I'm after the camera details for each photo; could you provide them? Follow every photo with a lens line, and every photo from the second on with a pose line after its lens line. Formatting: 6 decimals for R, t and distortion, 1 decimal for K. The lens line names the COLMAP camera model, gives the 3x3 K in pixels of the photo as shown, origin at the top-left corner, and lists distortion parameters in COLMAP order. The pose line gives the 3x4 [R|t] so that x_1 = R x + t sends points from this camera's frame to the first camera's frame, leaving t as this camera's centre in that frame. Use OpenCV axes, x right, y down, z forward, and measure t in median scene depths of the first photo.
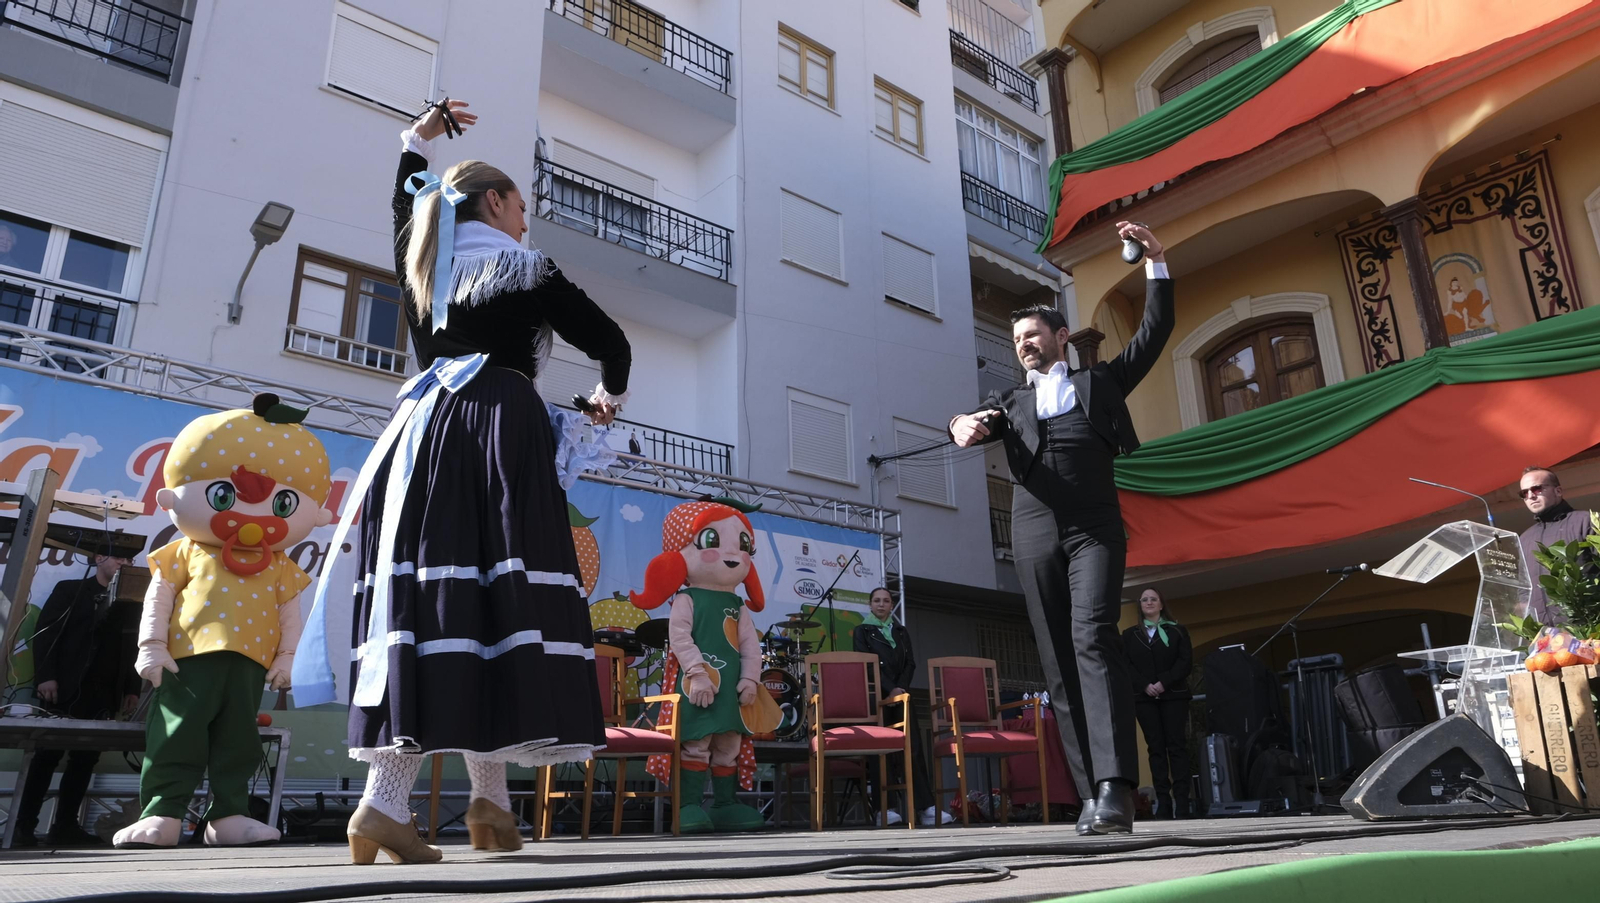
lens RADIAL K [[1074.1, 0, 800.0], [0, 1074.1, 451.5], [0, 0, 1]] dist [-0.033788, 0.007563]
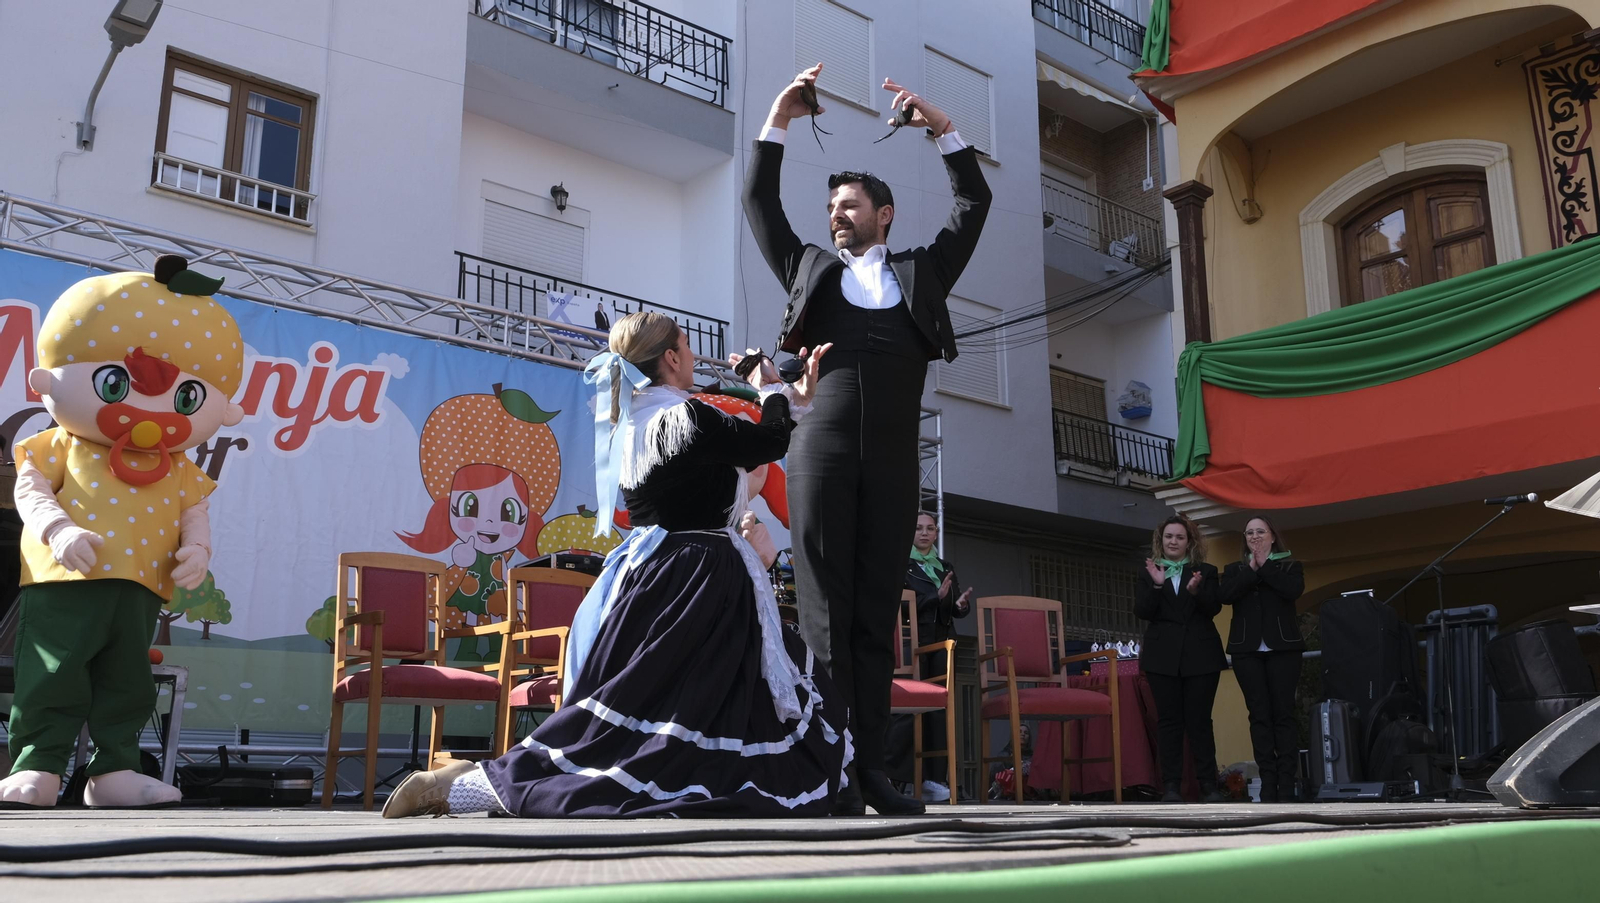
lens RADIAL K [[1386.2, 0, 800.0], [0, 1386.2, 451.5], [0, 0, 1]] dist [-0.016294, 0.008434]
pose [[0.999746, 0.022520, -0.000149, -0.009344], [-0.022419, 0.995828, 0.088449, -0.002529], [0.002140, -0.088423, 0.996081, -0.012997]]
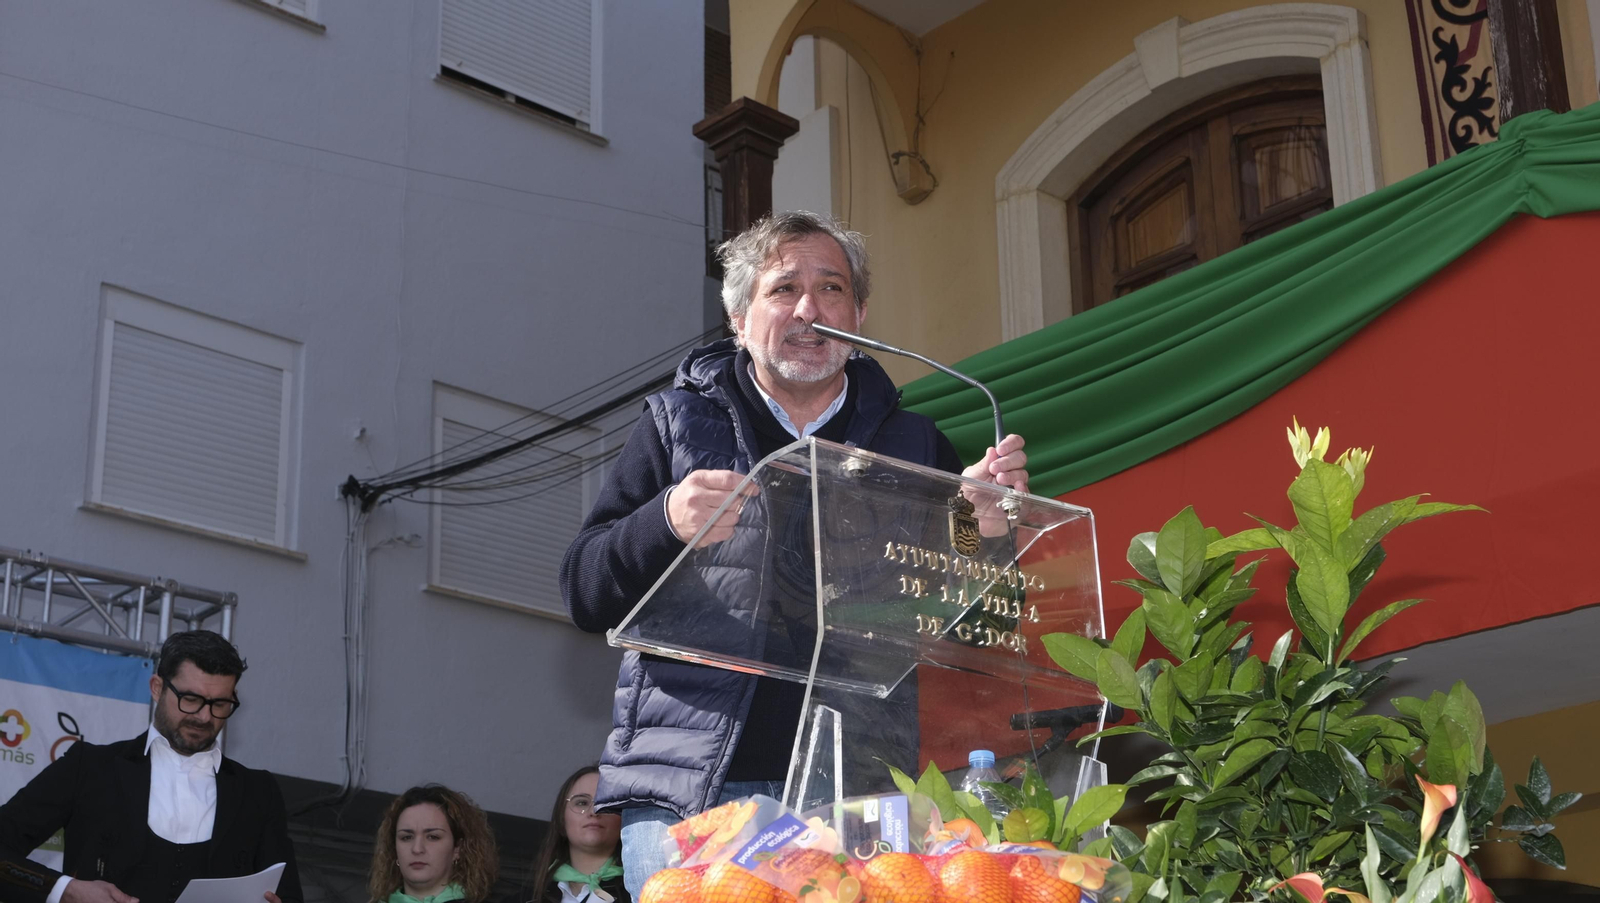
lens RADIAL K [[2568.6, 0, 800.0], [0, 2568.6, 451.5], [0, 0, 1]] dist [0.032826, 0.014461]
pose [[0.998655, 0.023348, 0.046283, 0.260245], [-0.021342, 0.998831, -0.043383, 0.042803], [-0.047242, 0.042337, 0.997986, 0.140219]]
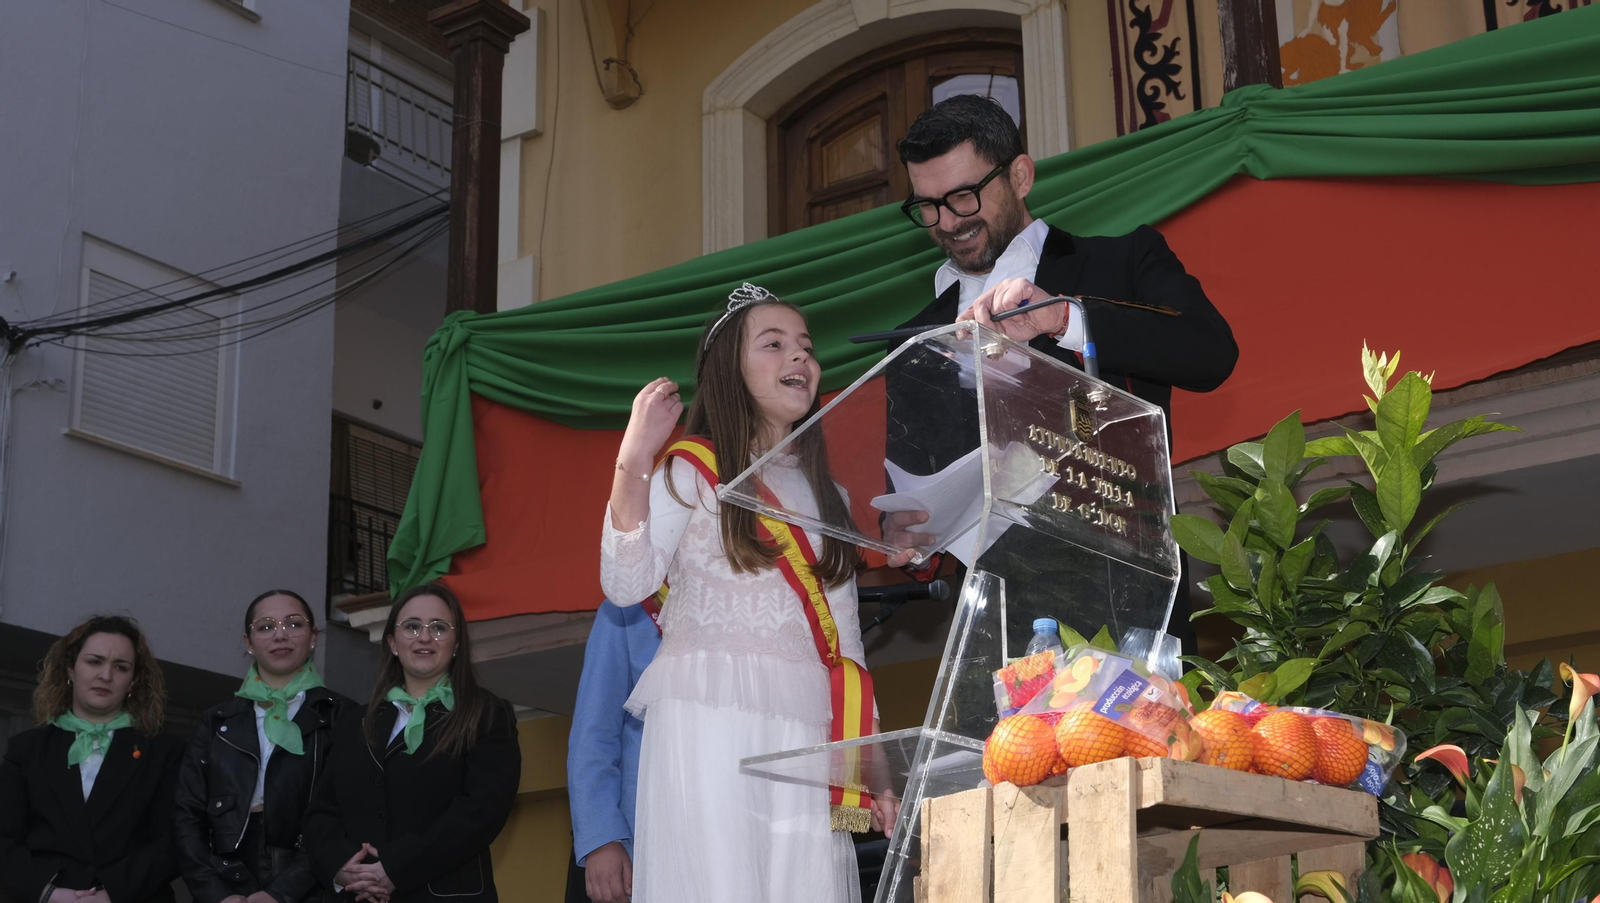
lens RADIAL K [[2357.2, 0, 800.0], [0, 2357.2, 451.5], [0, 0, 1]] dist [0.006090, 0.069135]
pose [[0.960711, 0.091589, 0.262004, 0.178386], [-0.091525, 0.995725, -0.012476, 0.049988], [-0.262026, -0.011994, 0.964986, 0.159809]]
